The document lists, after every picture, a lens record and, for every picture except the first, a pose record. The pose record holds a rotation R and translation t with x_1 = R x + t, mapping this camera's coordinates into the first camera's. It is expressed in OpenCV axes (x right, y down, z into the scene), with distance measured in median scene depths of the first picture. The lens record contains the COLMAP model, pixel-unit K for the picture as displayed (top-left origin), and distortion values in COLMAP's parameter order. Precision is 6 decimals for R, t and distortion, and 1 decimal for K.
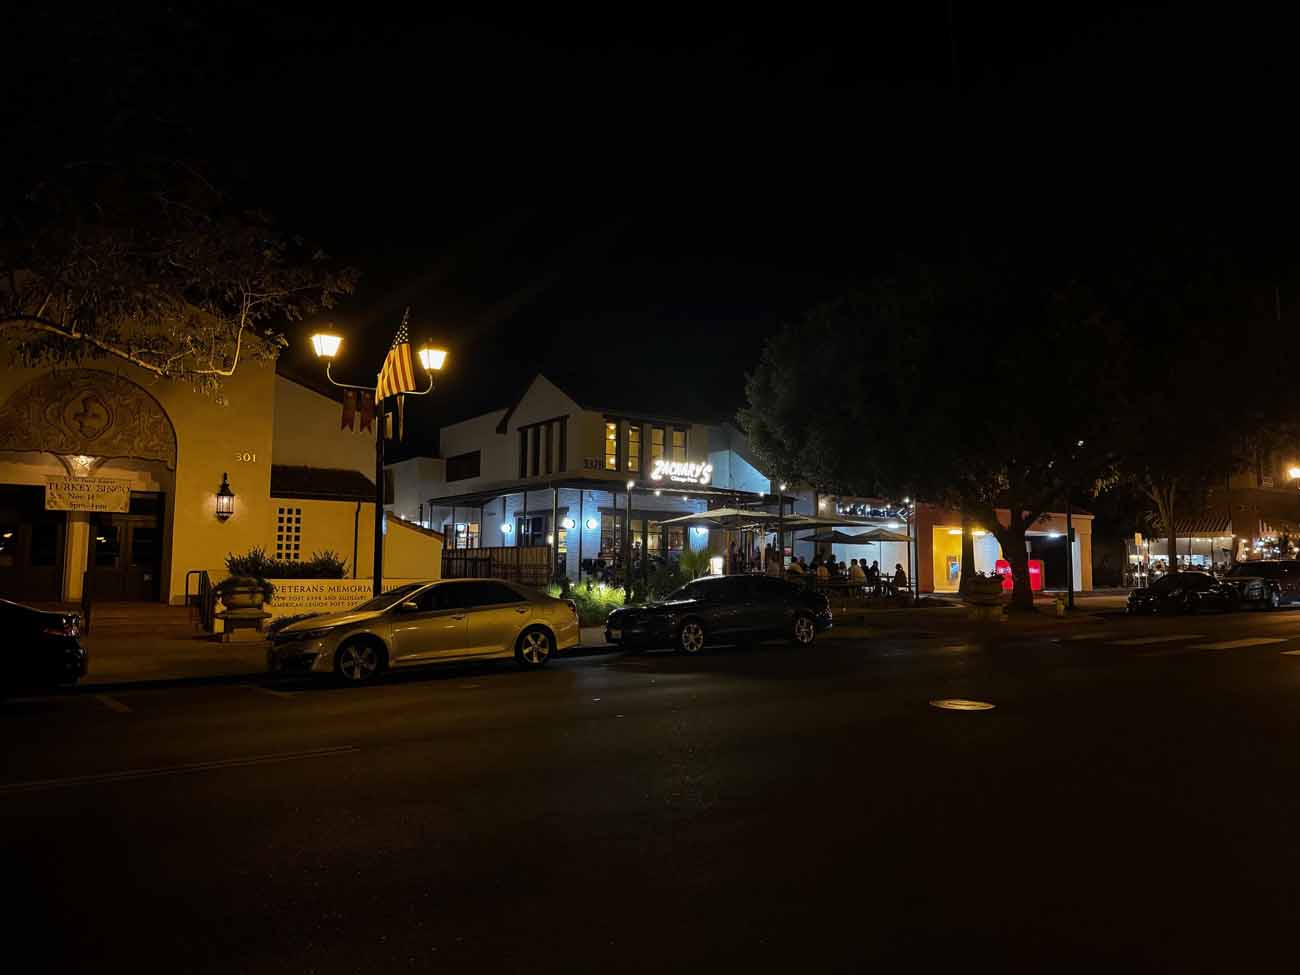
lens RADIAL K [[909.0, 0, 660.1], [0, 909.0, 487.6], [0, 0, 1]] dist [0.035648, -0.042886]
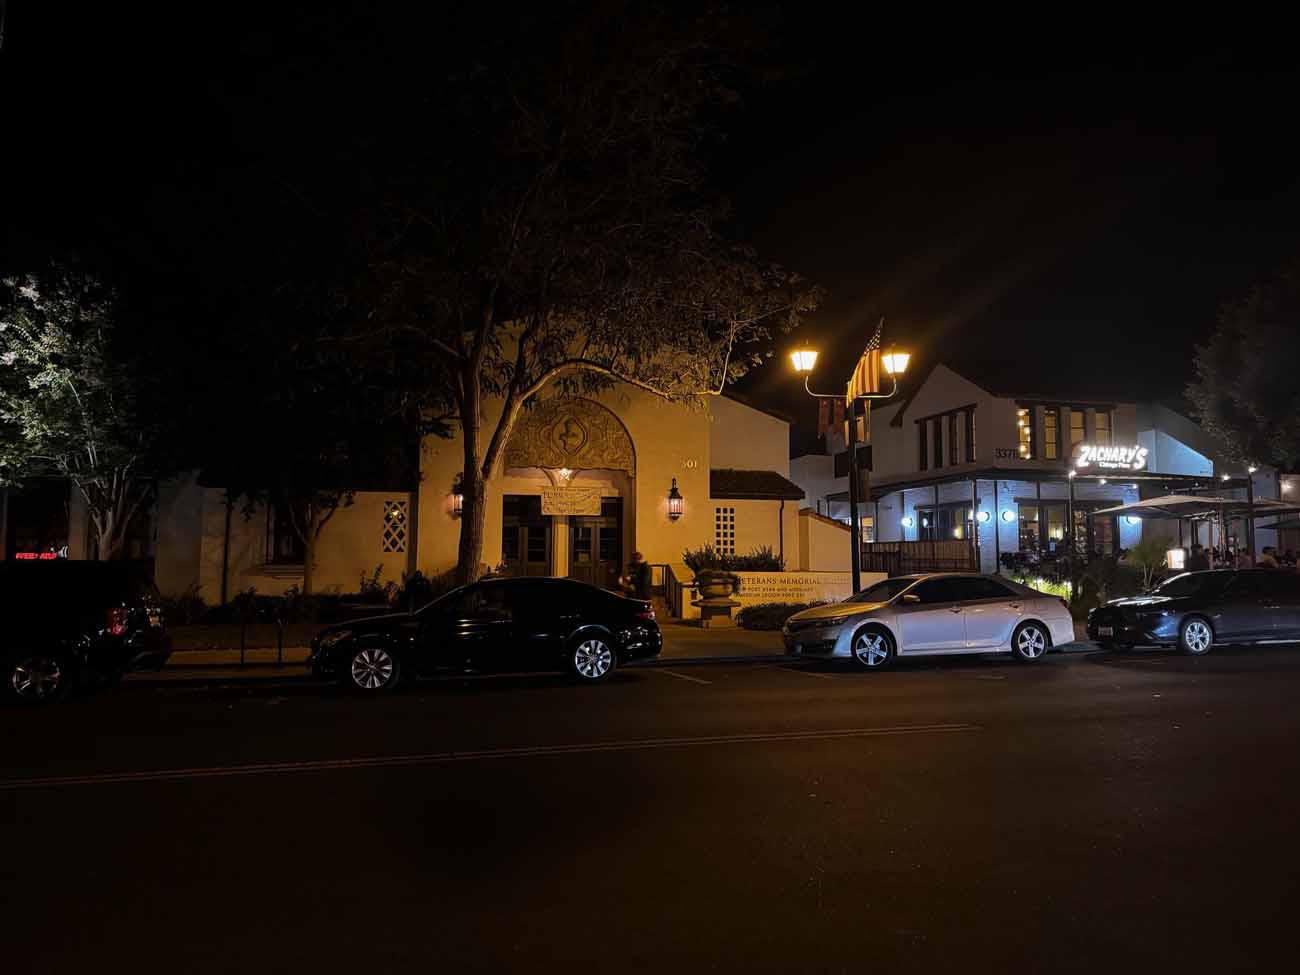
lens RADIAL K [[909.0, 0, 625.8], [0, 909.0, 473.8], [0, 0, 1]] dist [0.035648, -0.042886]
pose [[0.918222, -0.041682, -0.393866, -0.083407], [0.038519, 0.999131, -0.015936, -0.005784], [0.394188, -0.000538, 0.919030, -0.057254]]
